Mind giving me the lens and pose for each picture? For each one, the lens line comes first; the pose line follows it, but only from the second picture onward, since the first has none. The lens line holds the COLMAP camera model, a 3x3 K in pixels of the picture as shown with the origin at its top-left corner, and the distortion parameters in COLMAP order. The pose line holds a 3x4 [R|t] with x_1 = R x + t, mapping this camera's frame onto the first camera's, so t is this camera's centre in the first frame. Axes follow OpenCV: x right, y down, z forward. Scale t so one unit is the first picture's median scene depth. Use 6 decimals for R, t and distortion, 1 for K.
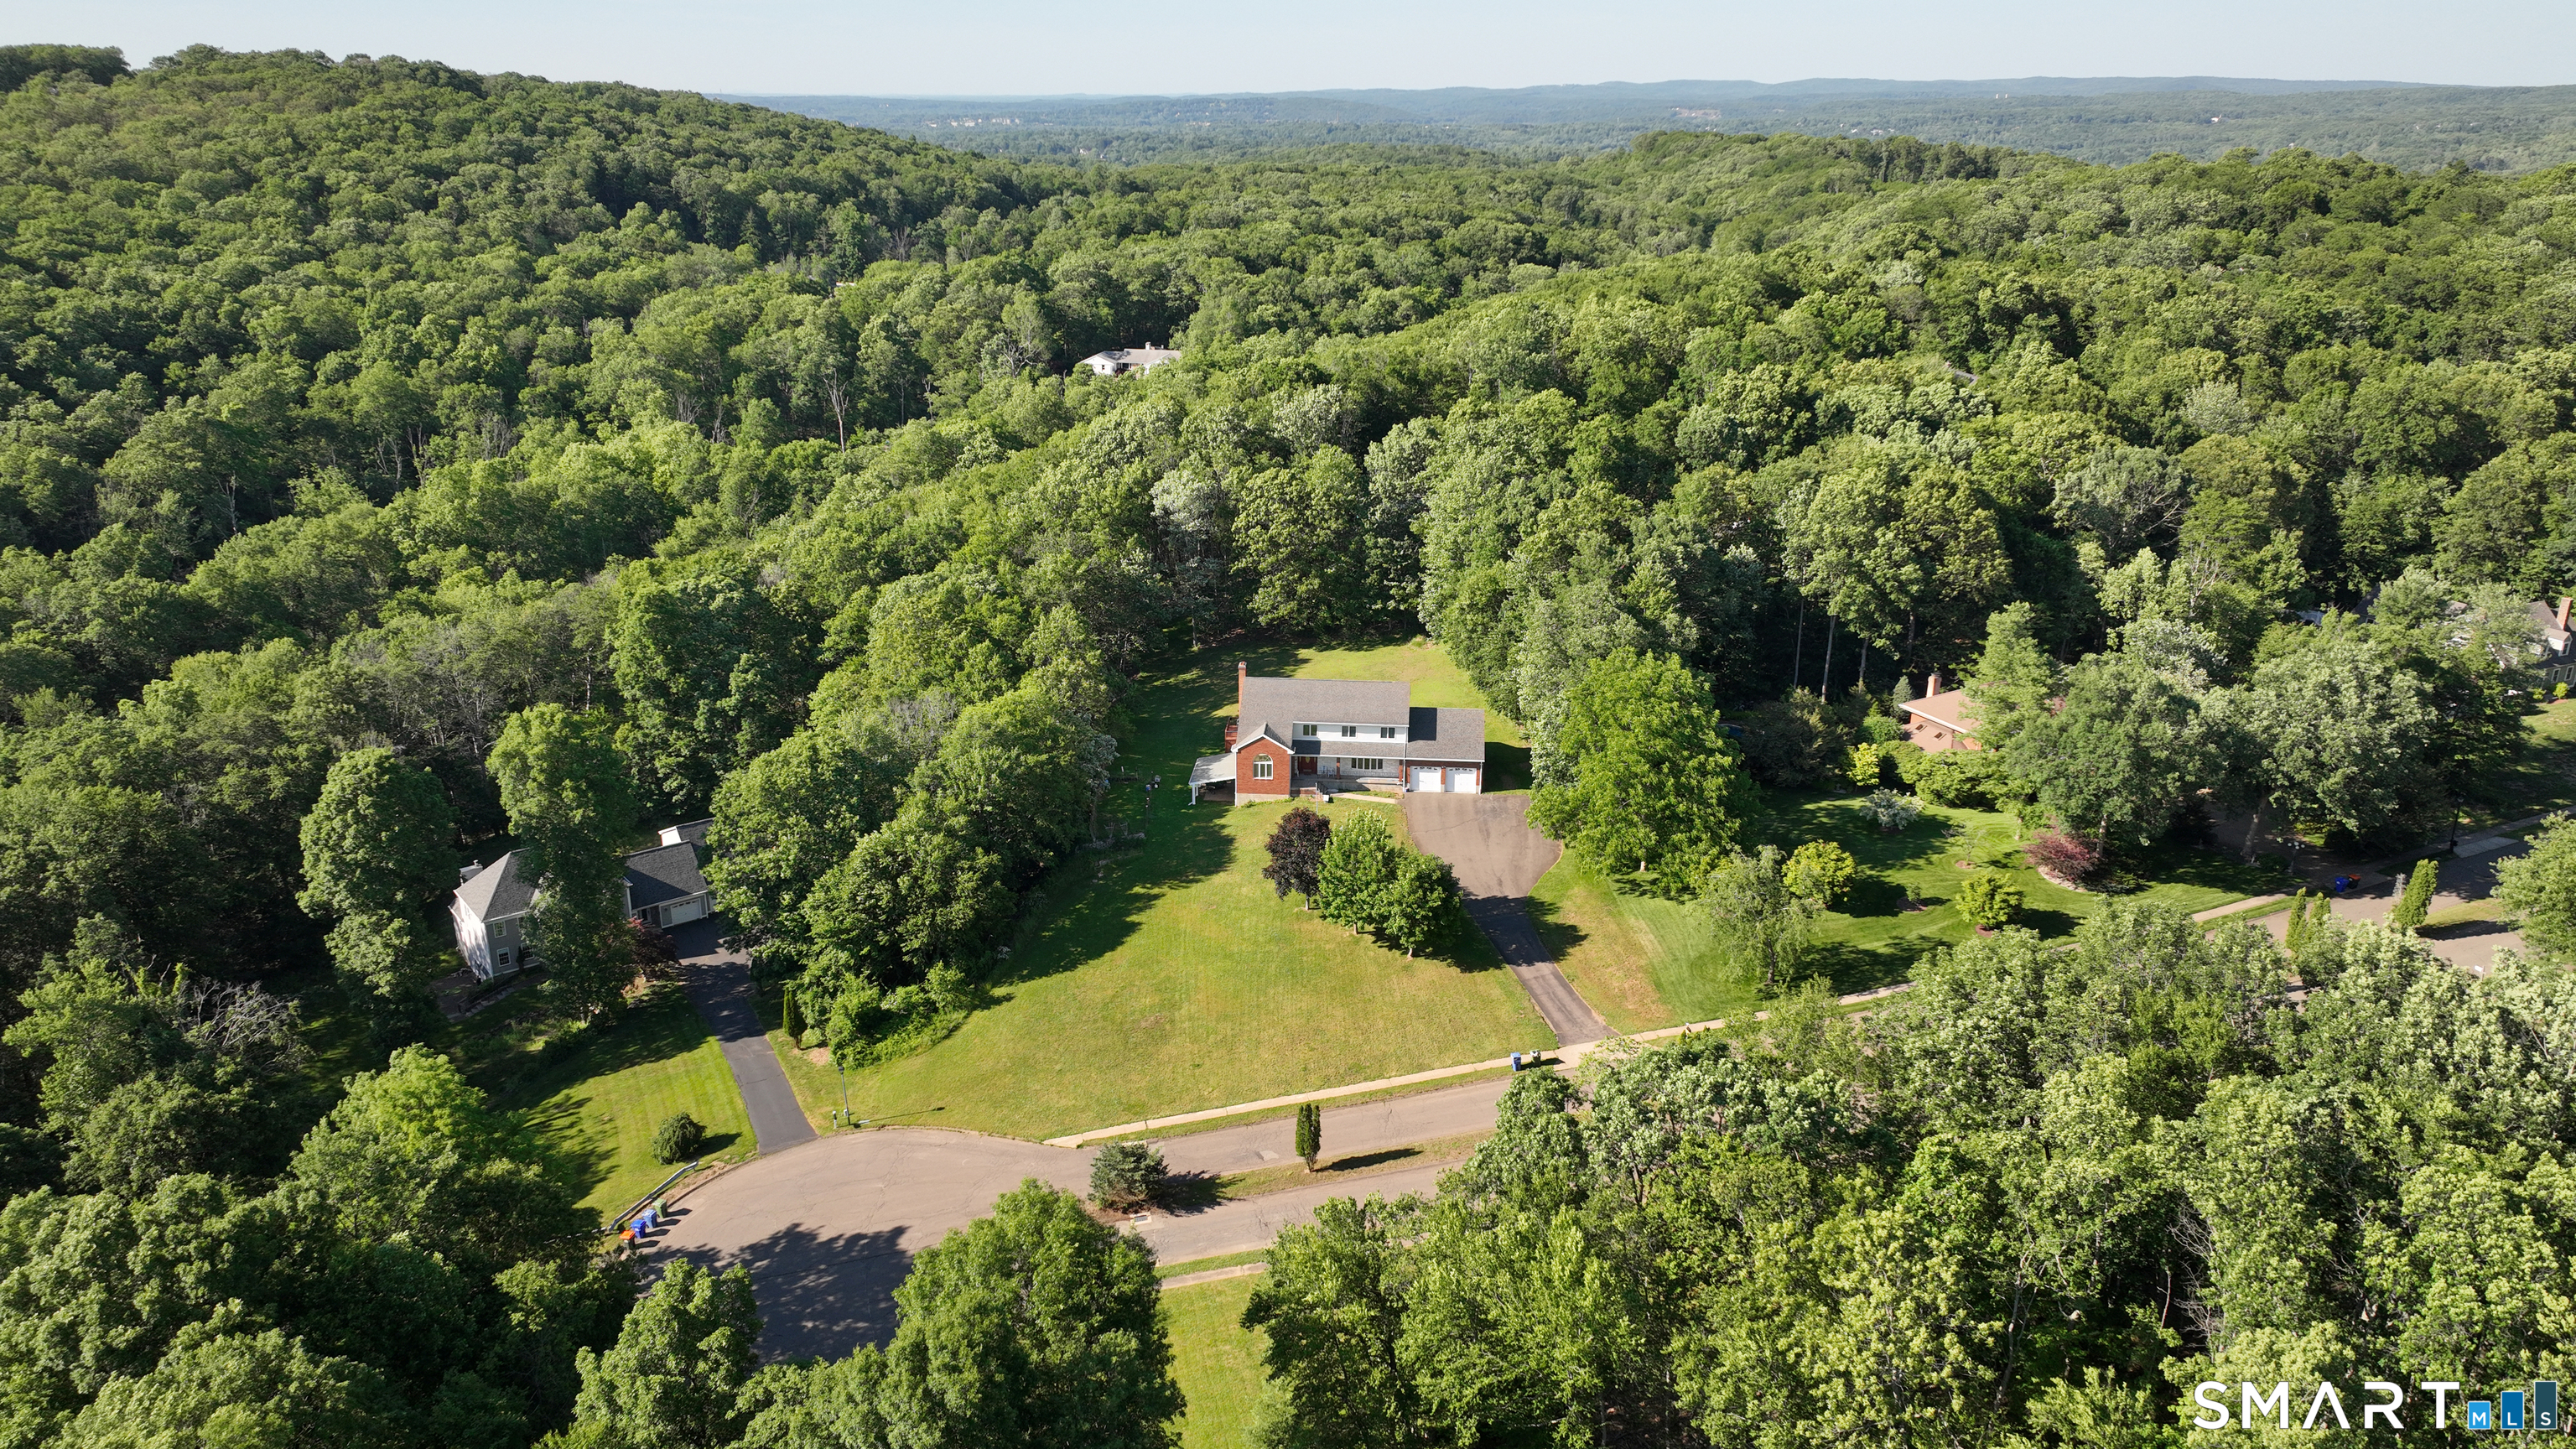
lens RADIAL K [[1817.9, 0, 1287.7], [0, 1817.9, 738.8], [0, 0, 1]] dist [0.009203, 0.004486]
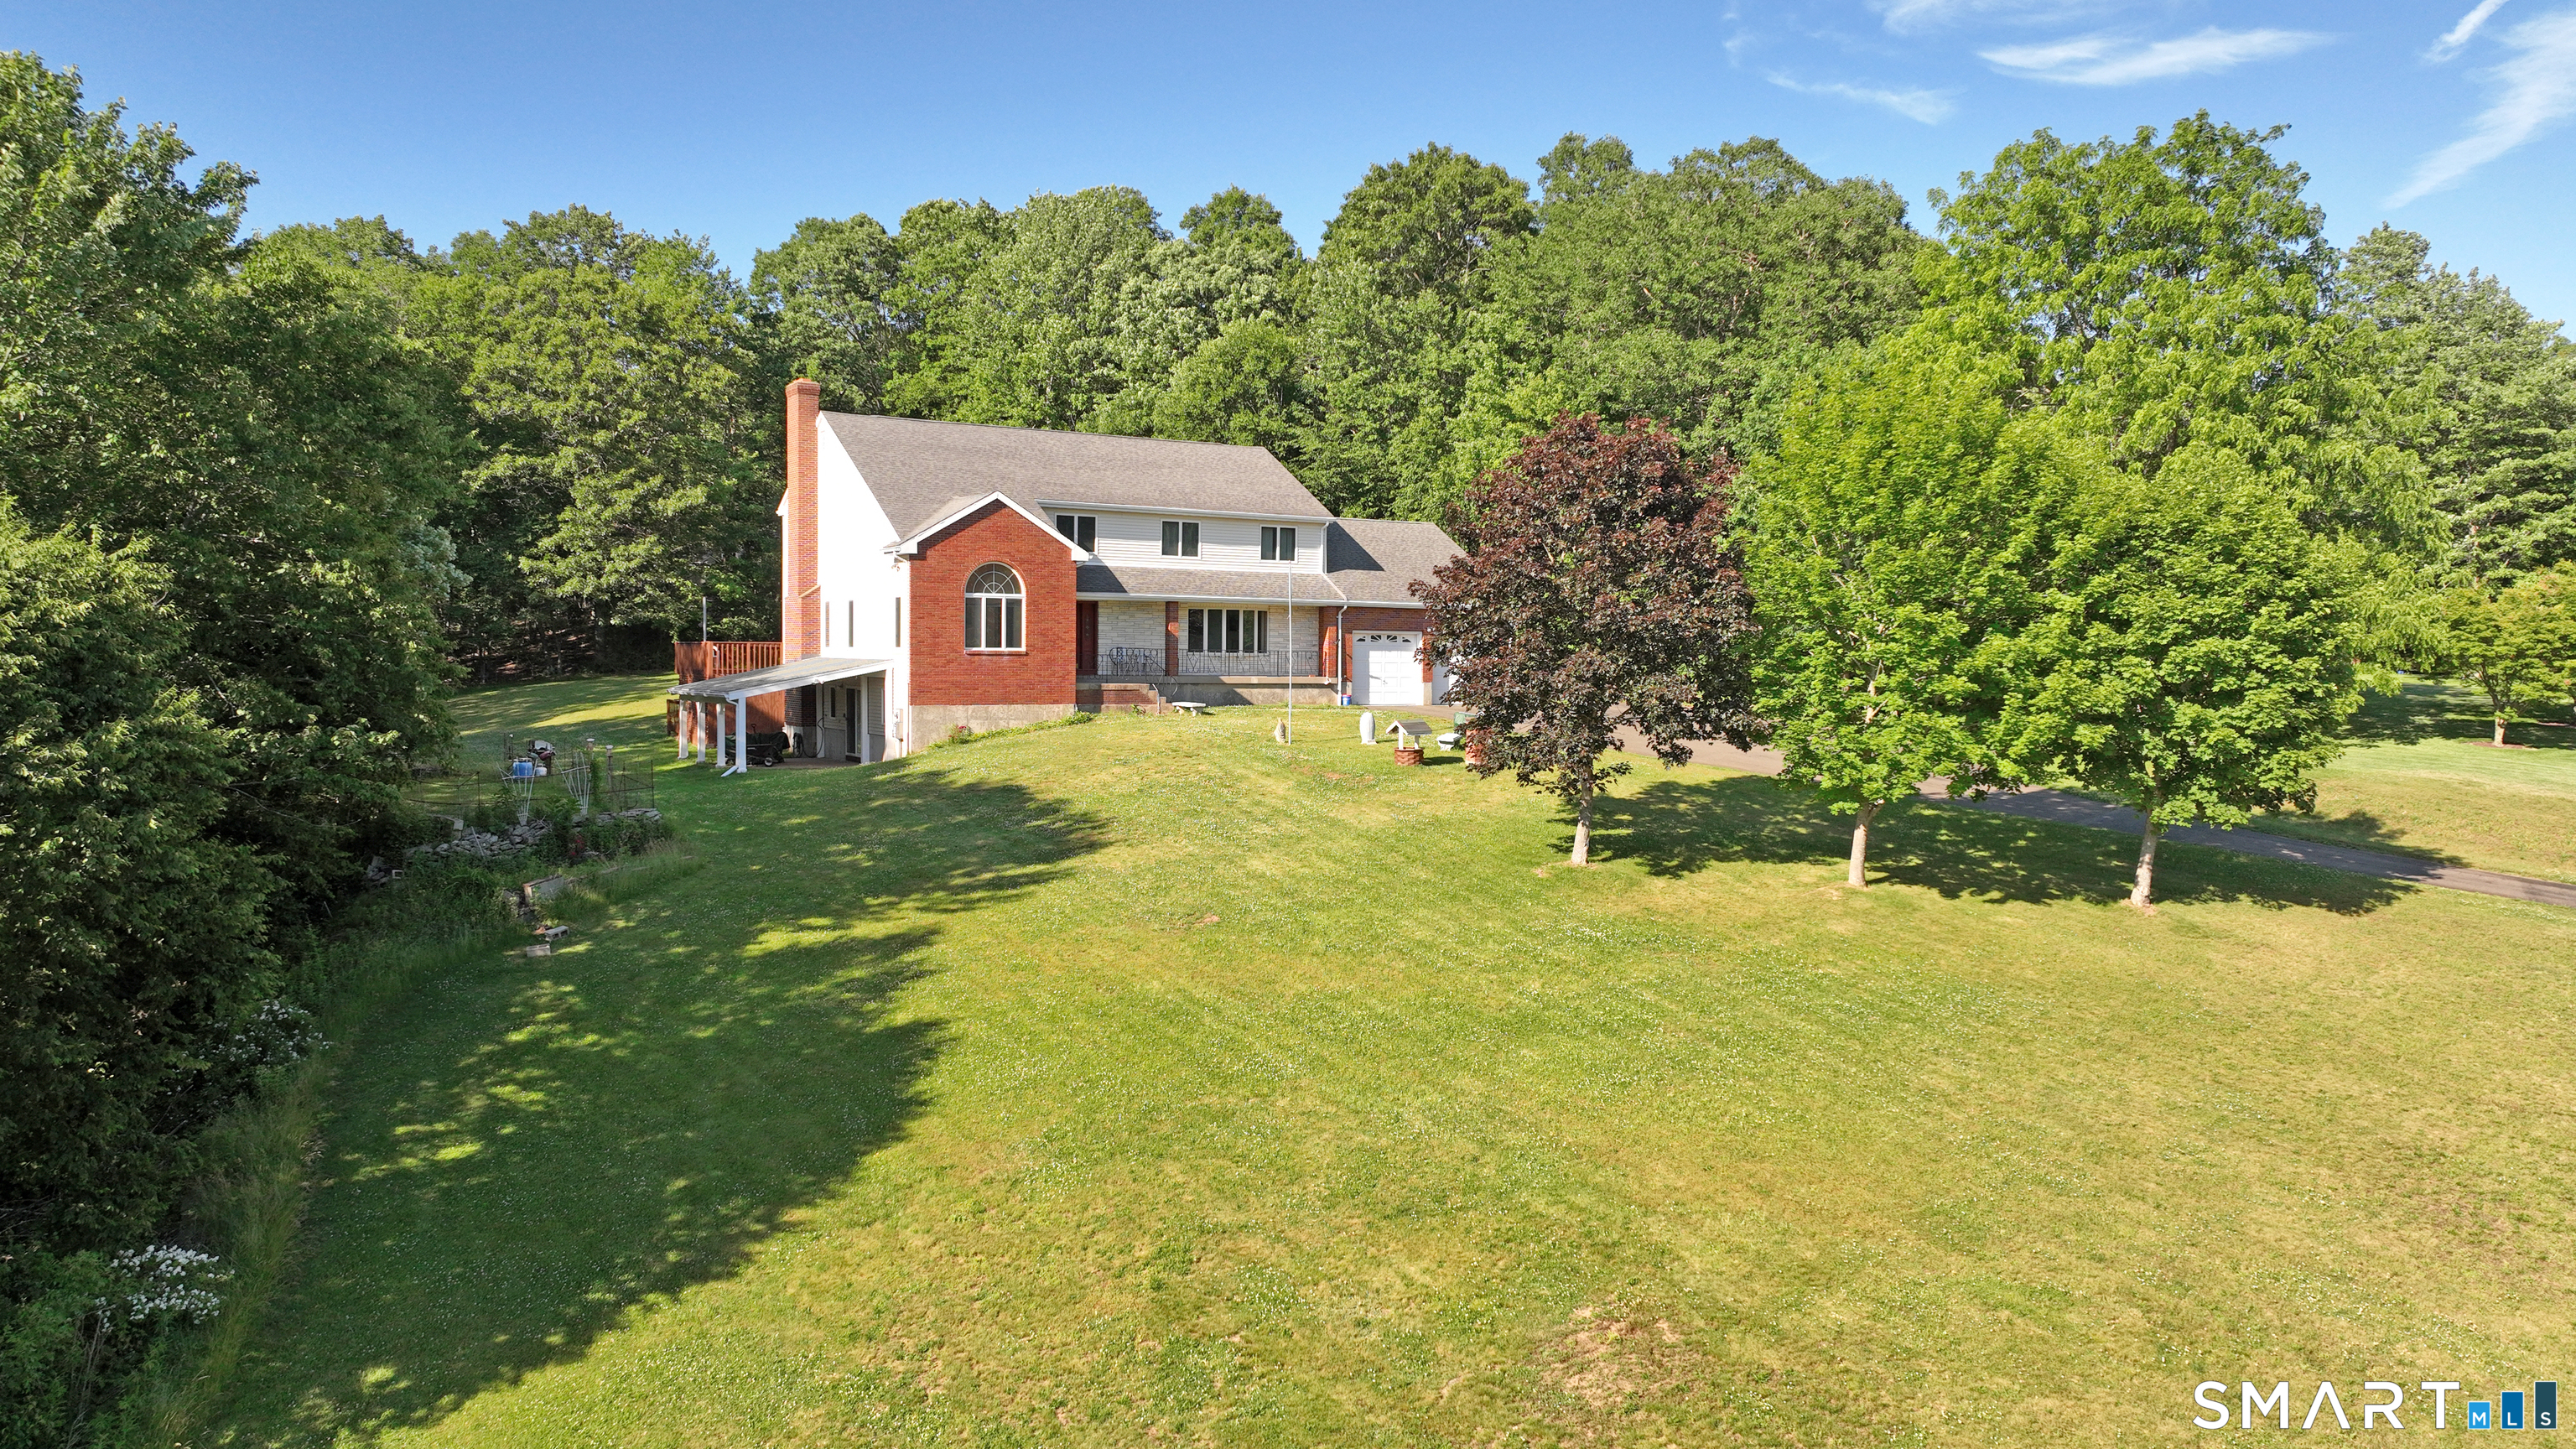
lens RADIAL K [[1817.9, 0, 1287.7], [0, 1817.9, 738.8], [0, 0, 1]] dist [0.009203, 0.004486]
pose [[0.810614, -0.024837, 0.585054, -0.143514], [0.194331, 0.953890, -0.228757, 0.108268], [-0.552395, 0.299128, 0.778063, 0.702511]]
